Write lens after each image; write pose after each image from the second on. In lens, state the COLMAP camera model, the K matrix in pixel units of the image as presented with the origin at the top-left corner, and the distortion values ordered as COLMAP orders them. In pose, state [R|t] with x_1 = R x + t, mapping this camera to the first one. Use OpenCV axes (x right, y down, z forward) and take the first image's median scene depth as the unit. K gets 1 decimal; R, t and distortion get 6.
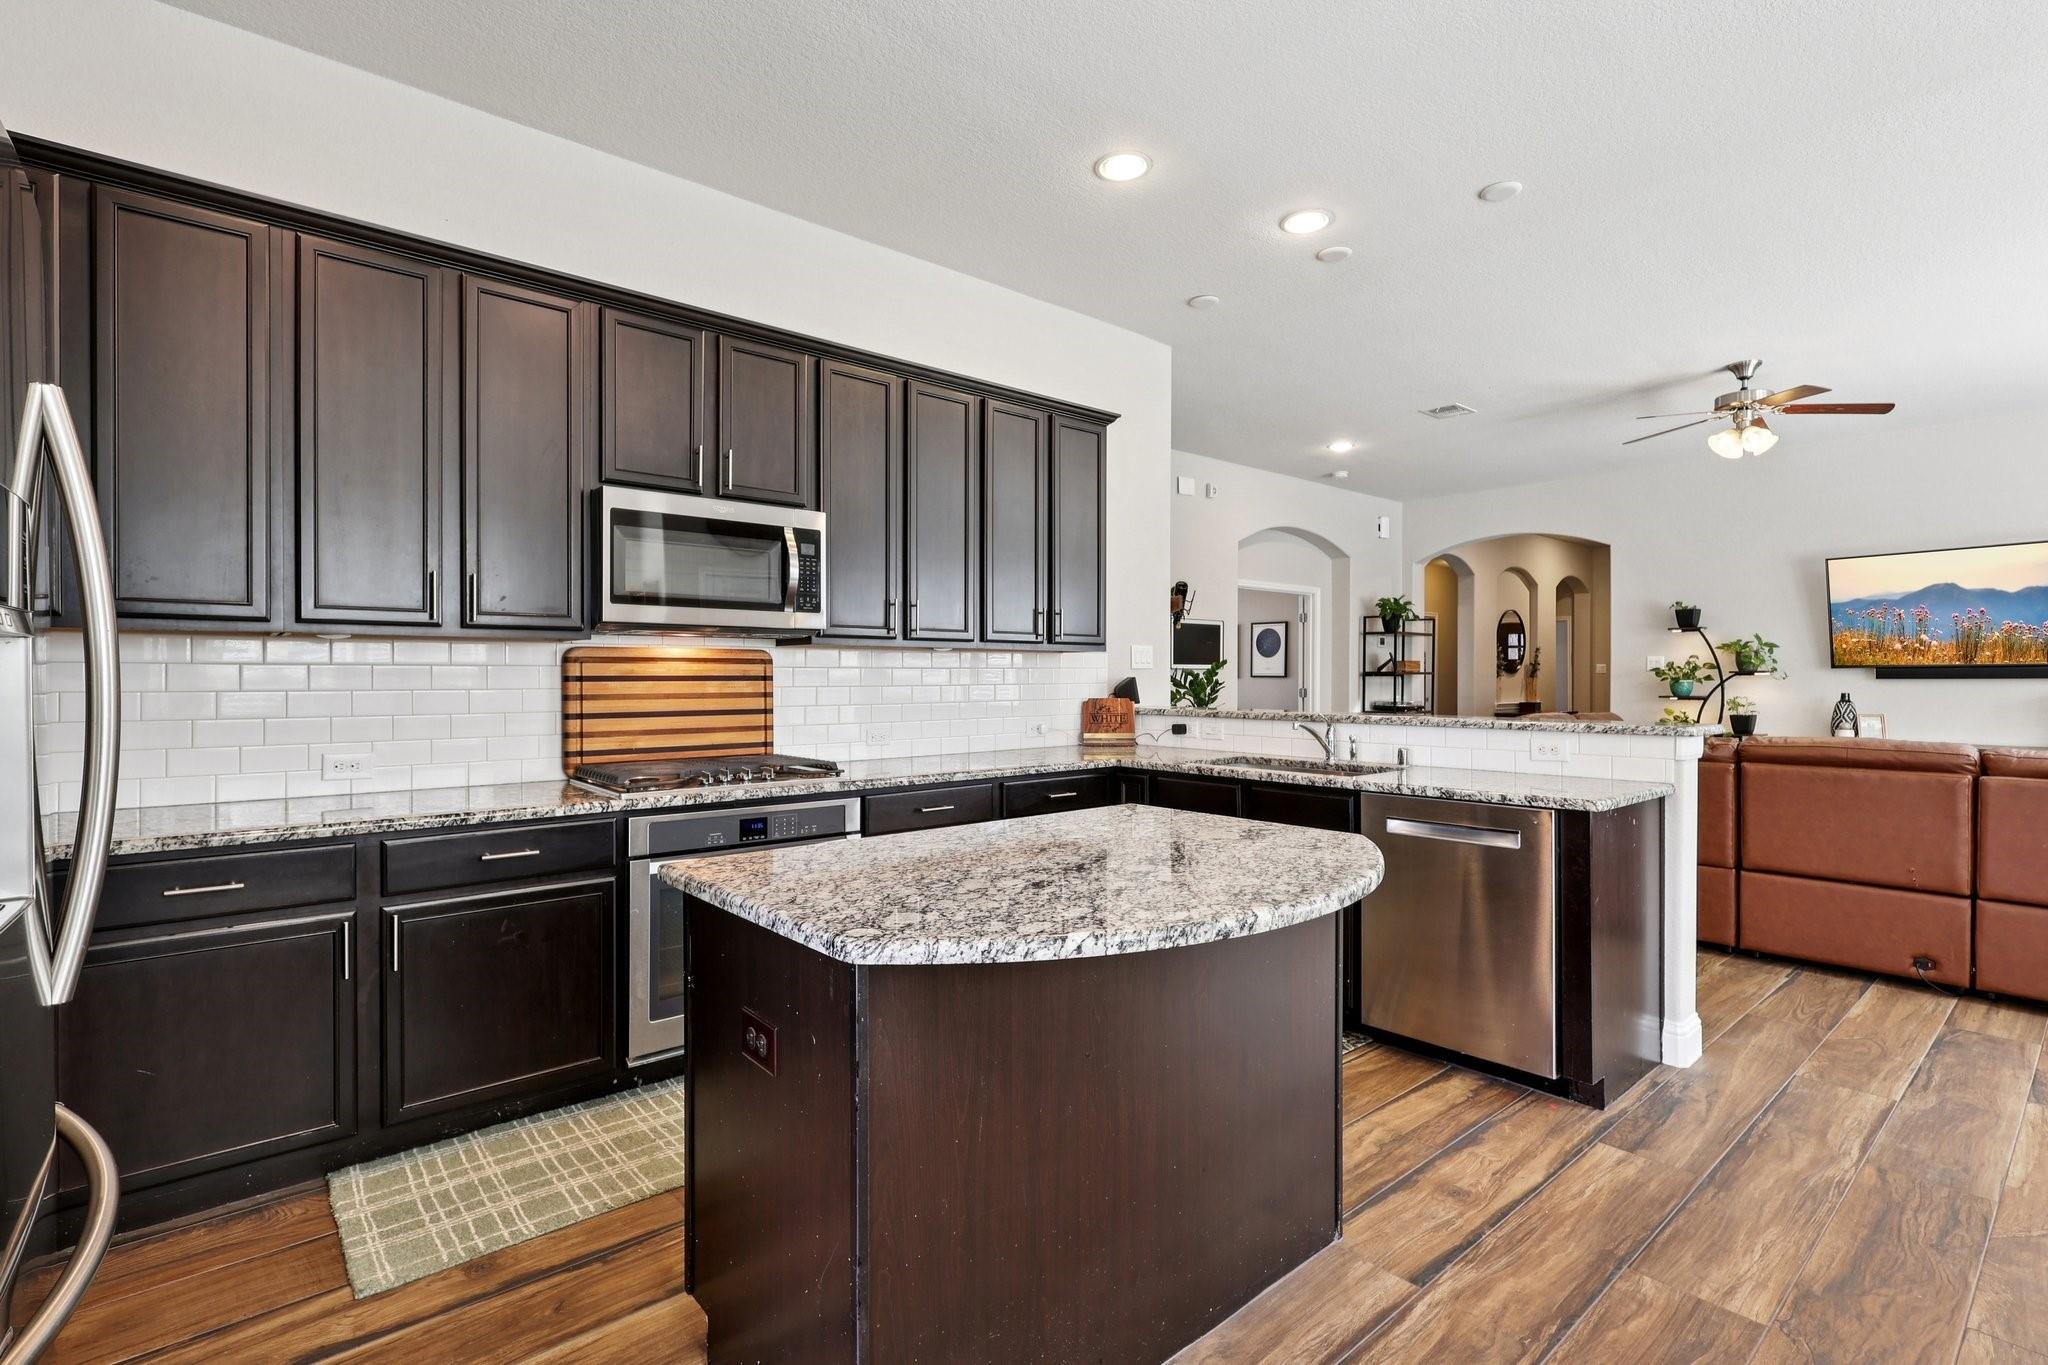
lens RADIAL K [[952.3, 0, 1026.2], [0, 952.3, 678.2], [0, 0, 1]] dist [0.004109, 0.000572]
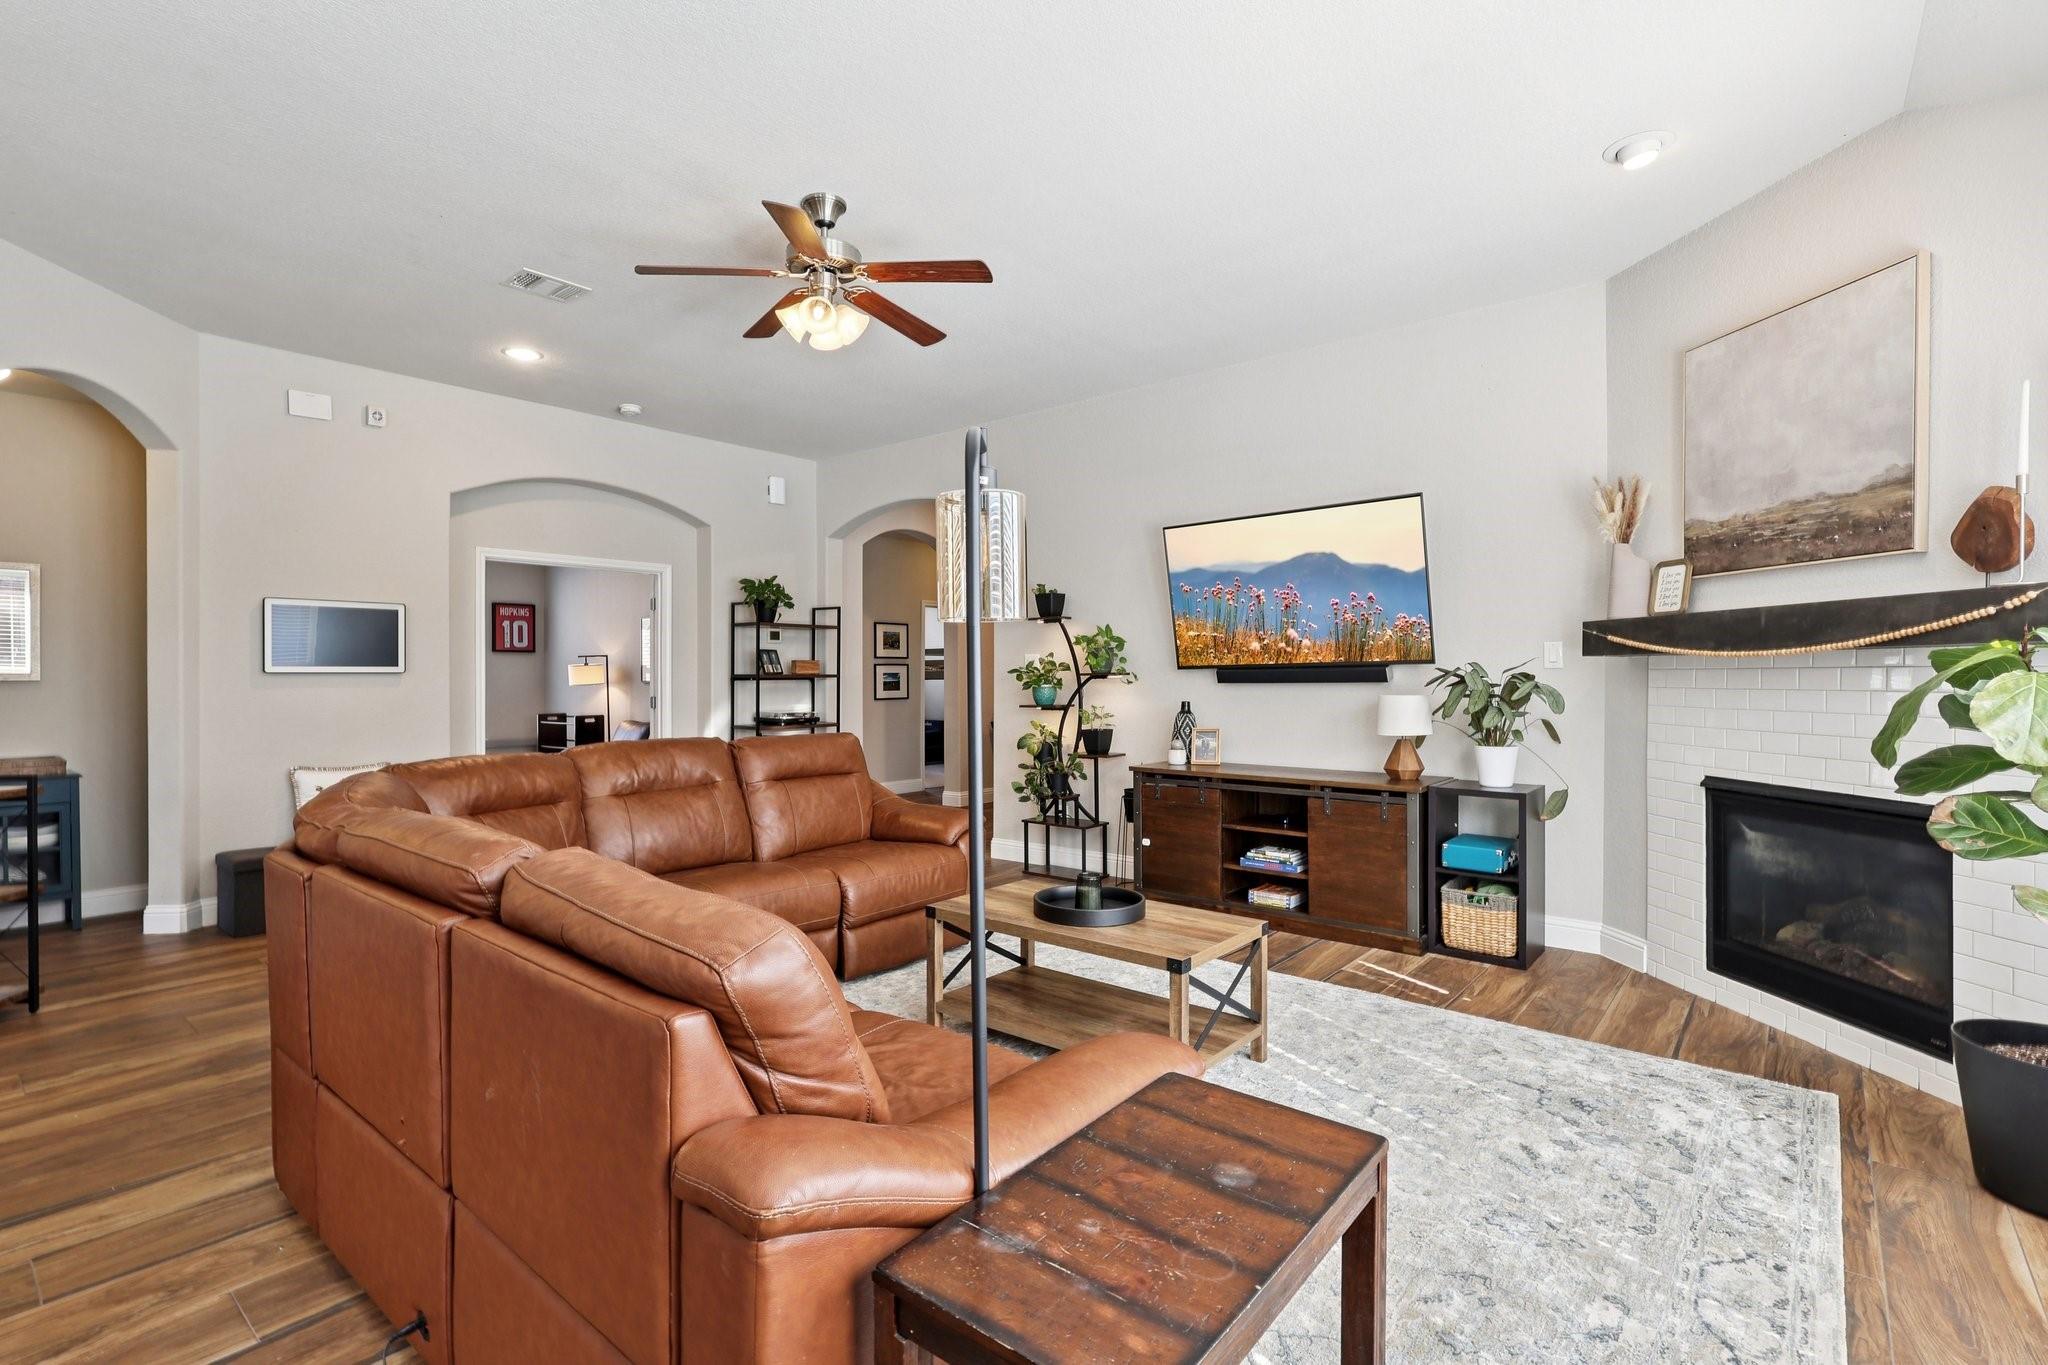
lens RADIAL K [[952.3, 0, 1026.2], [0, 952.3, 678.2], [0, 0, 1]] dist [0.004109, 0.000572]
pose [[0.985622, -0.001611, 0.168960, 0.600243], [0.002150, 0.999993, -0.003010, -0.001325], [-0.168954, 0.003330, 0.985618, 0.262631]]
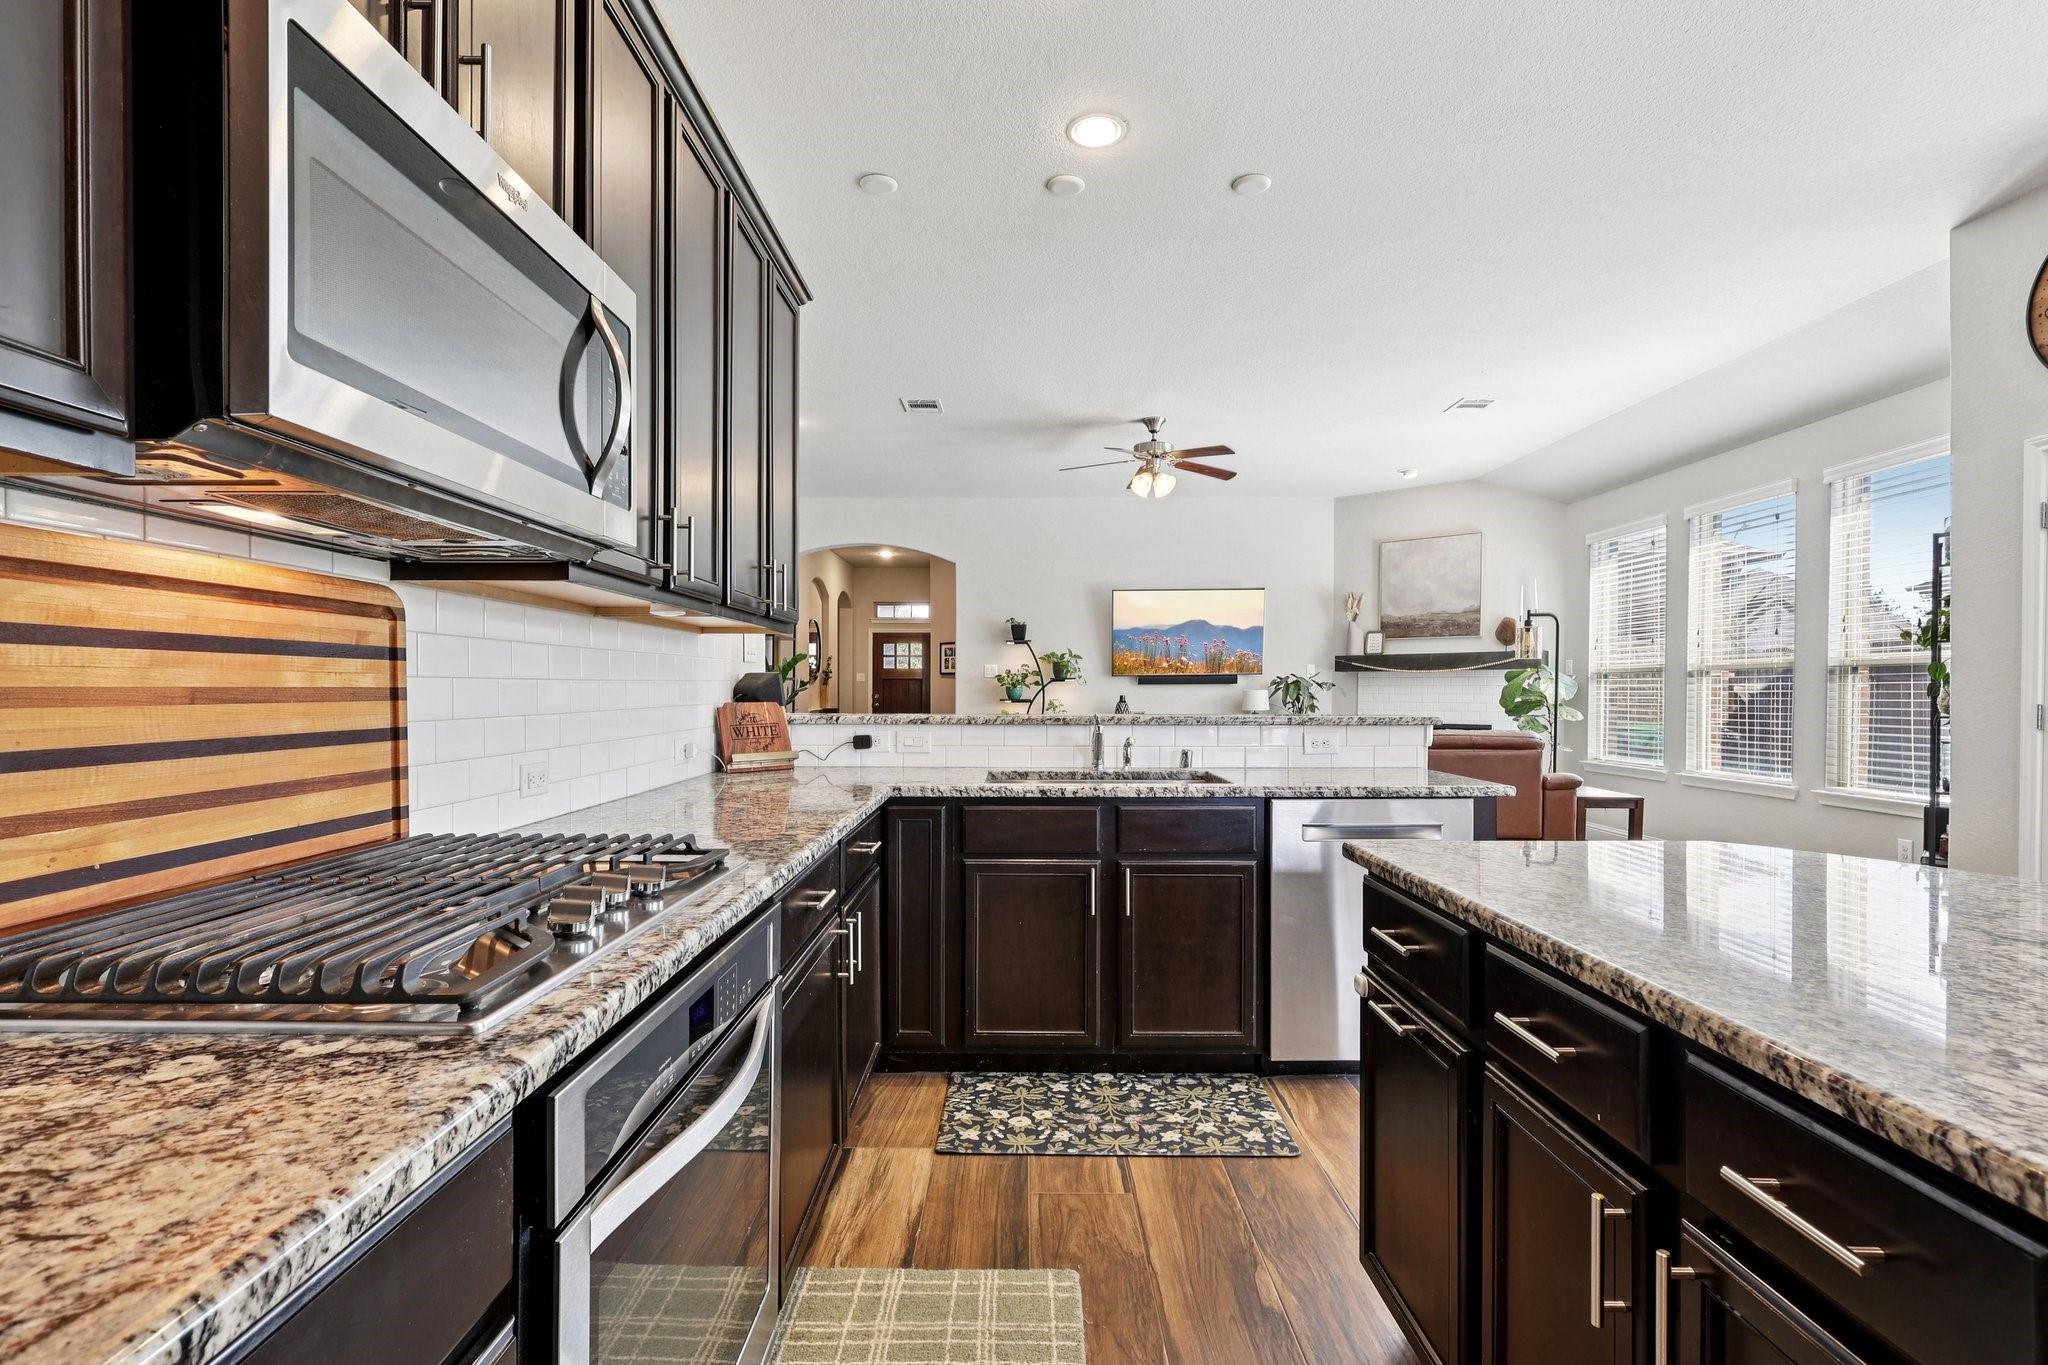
lens RADIAL K [[950.5, 0, 1018.2], [0, 950.5, 689.7], [0, 0, 1]] dist [0.001157, 0.000073]
pose [[0.663477, -0.001318, 0.748196, -0.195895], [0.001984, 0.999998, 0.000002, 0.007807], [-0.748194, 0.001483, 0.663478, 0.254292]]
